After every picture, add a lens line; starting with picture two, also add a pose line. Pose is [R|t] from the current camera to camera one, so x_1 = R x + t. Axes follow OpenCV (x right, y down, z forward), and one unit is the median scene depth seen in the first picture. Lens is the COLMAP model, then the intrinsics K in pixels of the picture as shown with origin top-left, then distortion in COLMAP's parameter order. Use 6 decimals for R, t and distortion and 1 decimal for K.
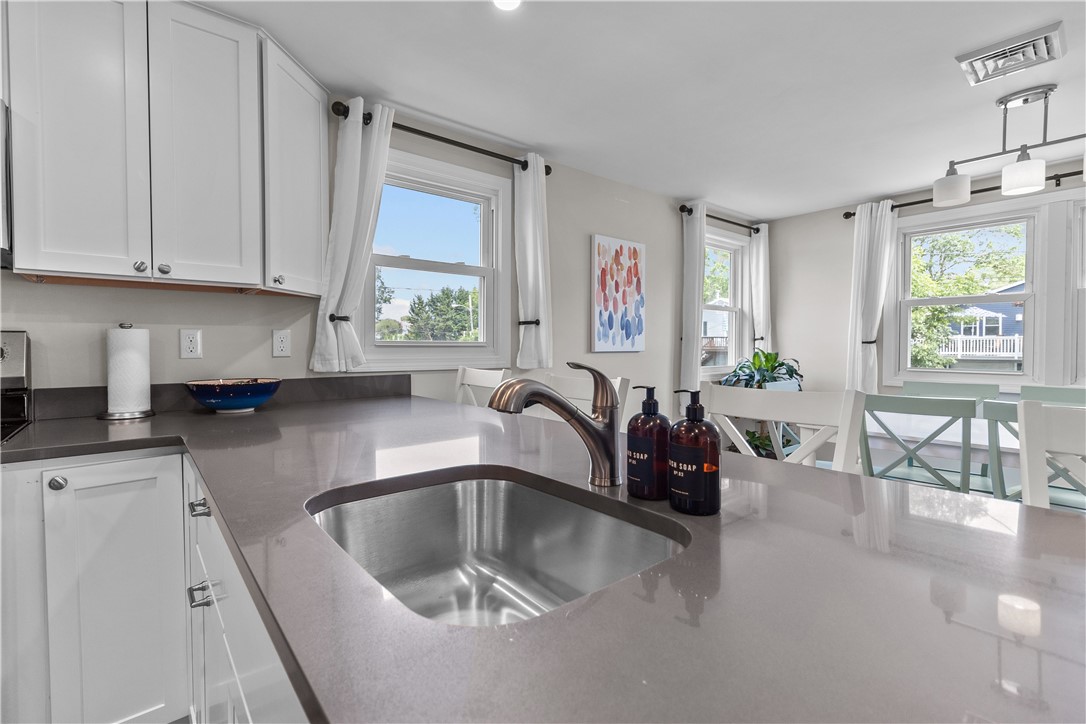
lens RADIAL K [[507.4, 0, 559.2], [0, 507.4, 348.0], [0, 0, 1]] dist [0.011794, 0.000516]
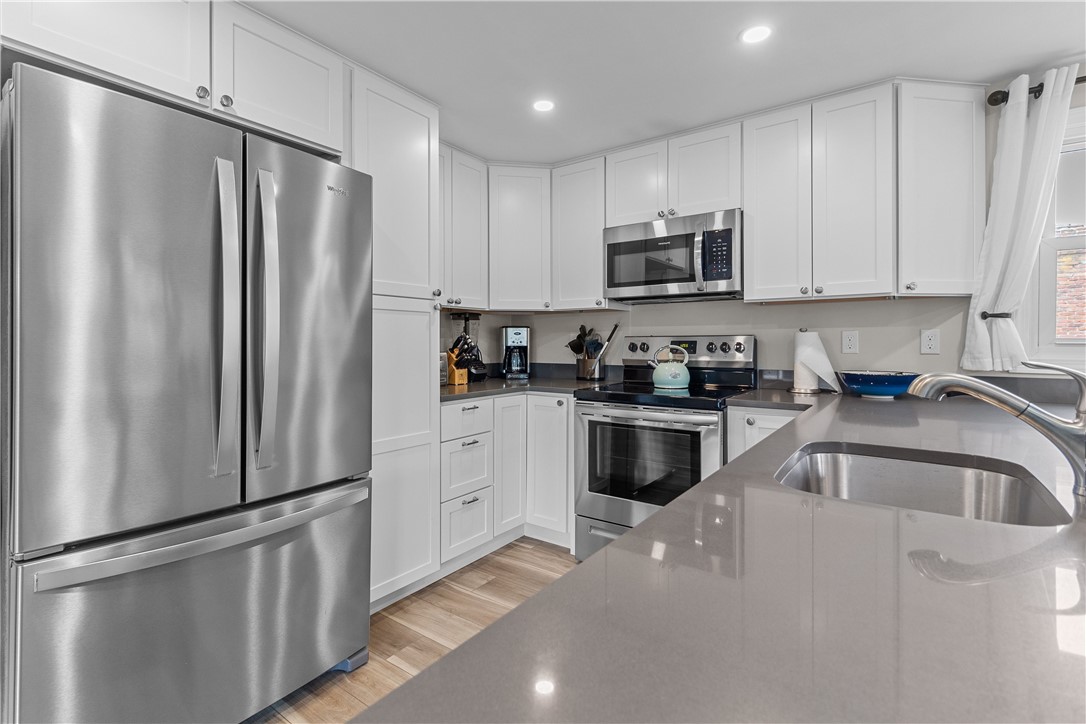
lens RADIAL K [[507.4, 0, 559.2], [0, 507.4, 348.0], [0, 0, 1]] dist [0.011794, 0.000516]
pose [[0.283098, 0.009403, -0.959045, 0.178845], [-0.005133, 0.999952, 0.008289, -0.000301], [0.959077, 0.002576, 0.283133, -0.044639]]
